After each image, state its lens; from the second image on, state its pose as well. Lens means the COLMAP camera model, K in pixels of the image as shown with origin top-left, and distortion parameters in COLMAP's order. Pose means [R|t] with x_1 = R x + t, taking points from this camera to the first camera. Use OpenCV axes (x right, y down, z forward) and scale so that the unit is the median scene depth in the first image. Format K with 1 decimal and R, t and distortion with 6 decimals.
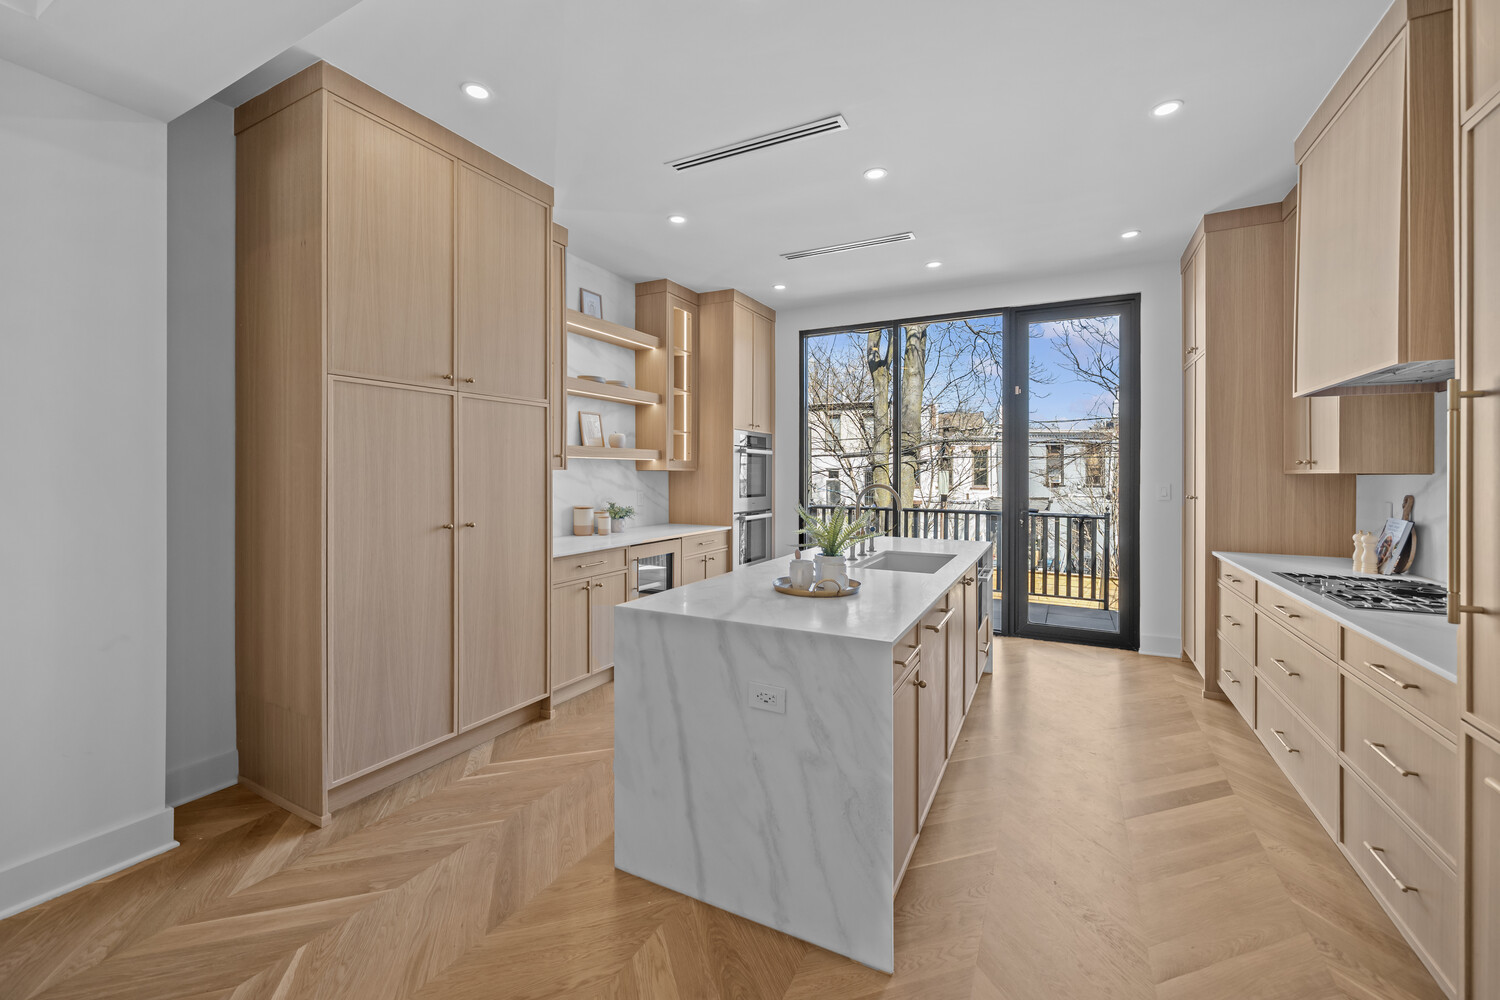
lens RADIAL K [[607.6, 0, 743.7], [0, 607.6, 470.3], [0, 0, 1]] dist [-0.000190, 0.000134]
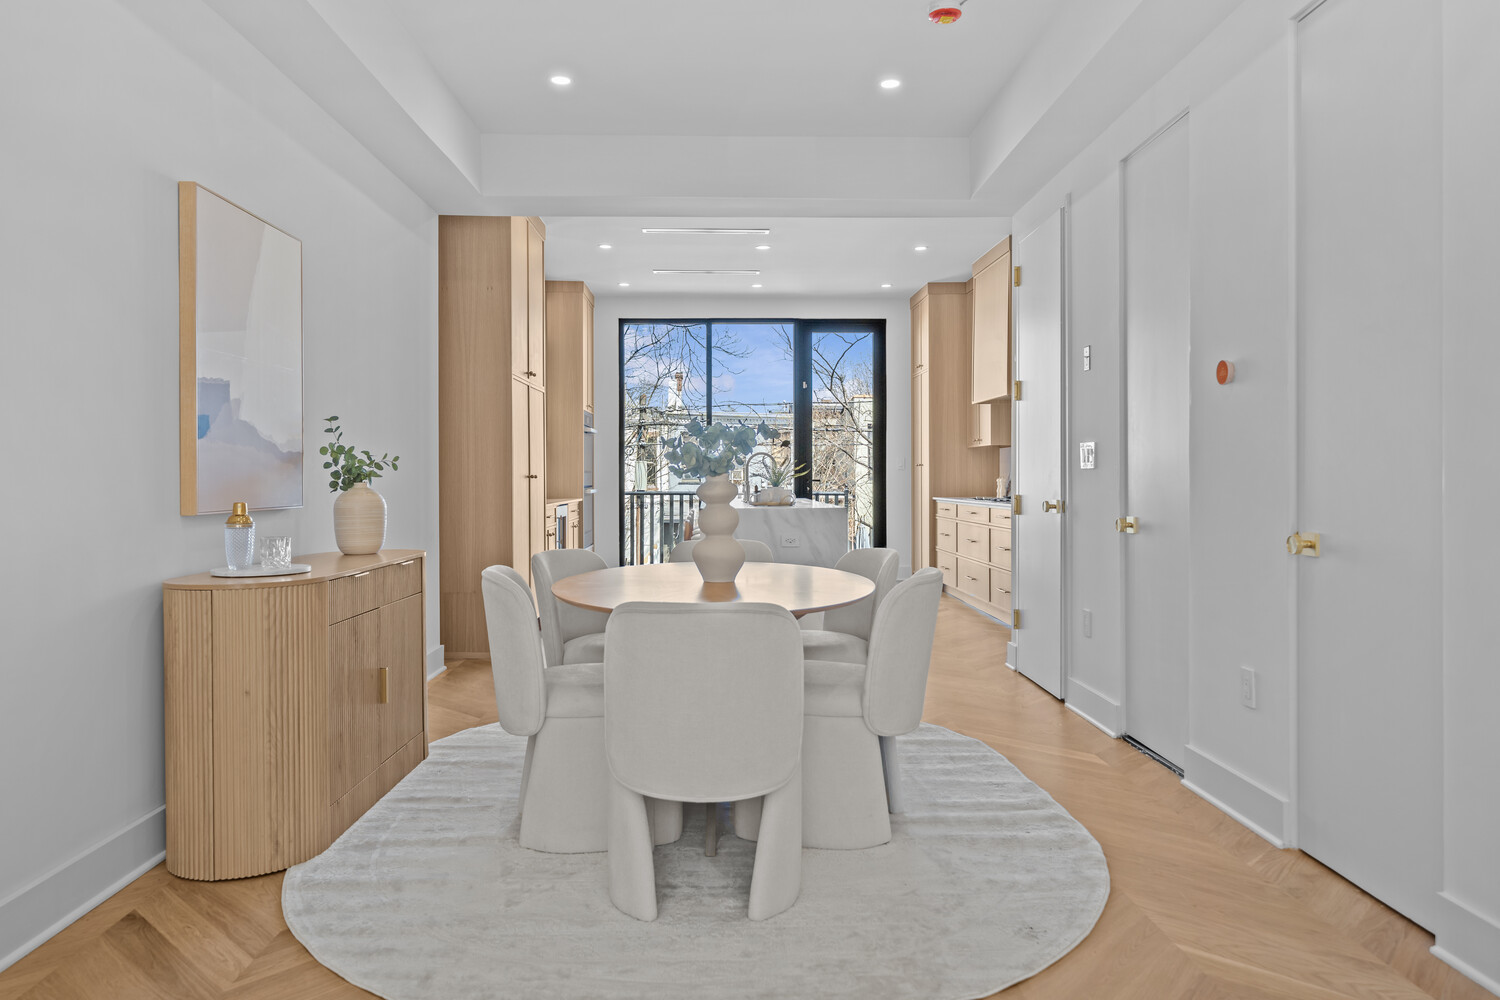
lens RADIAL K [[988.9, 0, 745.2], [0, 988.9, 483.0], [0, 0, 1]] dist [0.000391, -0.000455]
pose [[0.868941, -0.010422, 0.494806, -1.163990], [0.004601, 0.999905, 0.012980, 0.077279], [-0.494895, -0.009003, 0.868906, -1.250563]]
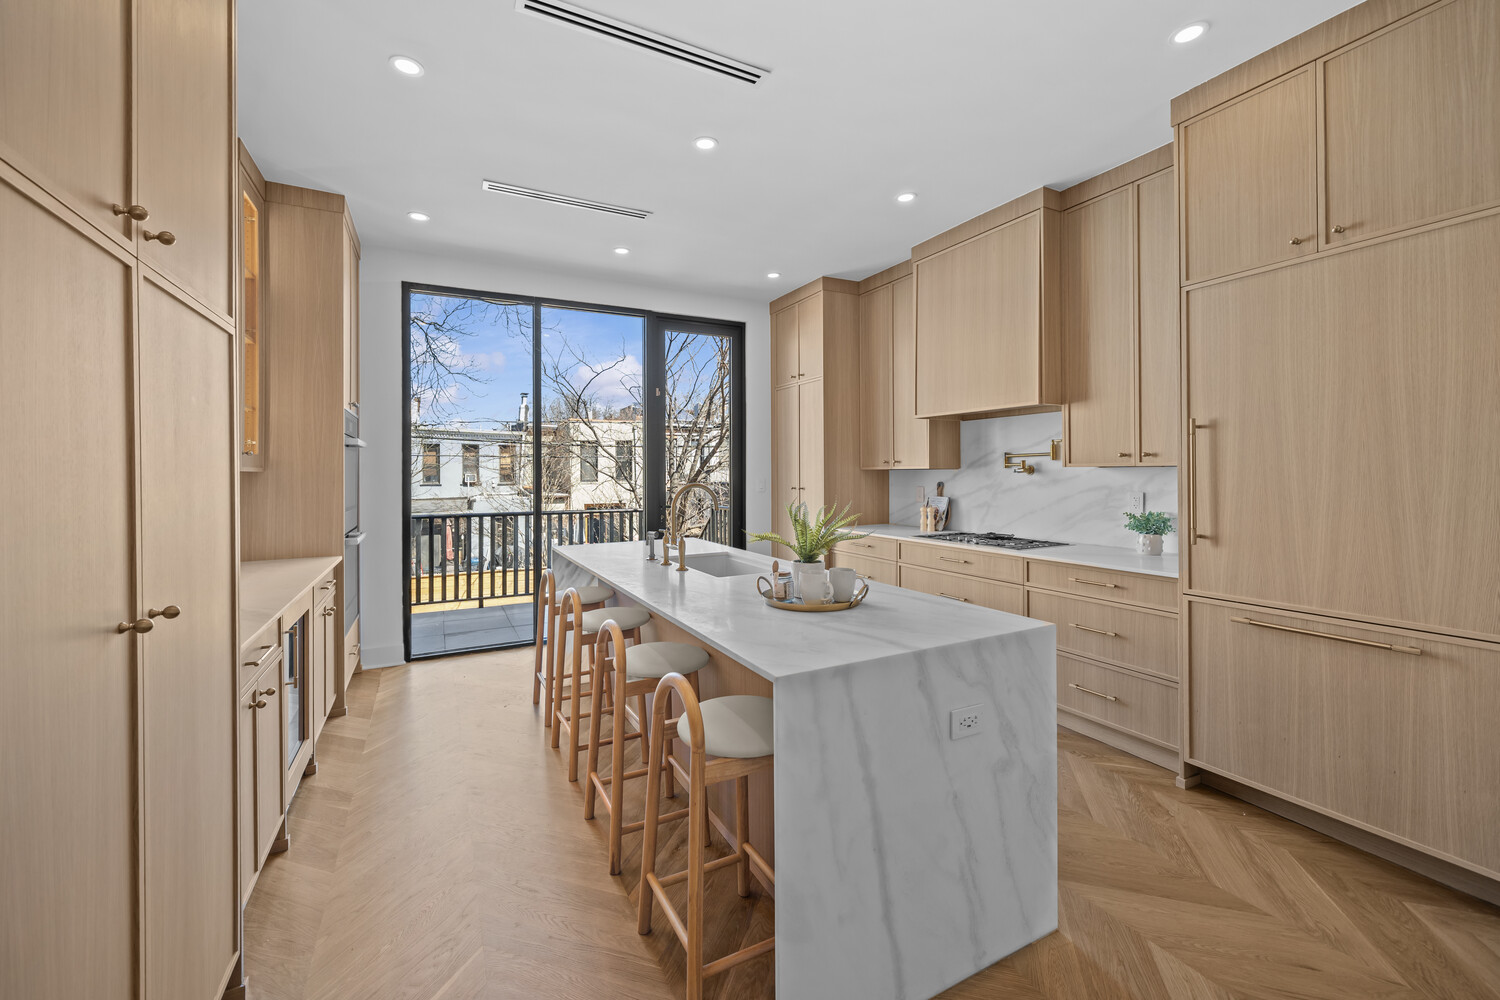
lens RADIAL K [[607.6, 0, 743.7], [0, 607.6, 470.3], [0, 0, 1]] dist [-0.000190, 0.000134]
pose [[0.573884, -0.006447, 0.818911, -0.554672], [0.006214, 0.999975, 0.003517, 0.000310], [-0.818913, 0.003070, 0.573909, 0.478190]]
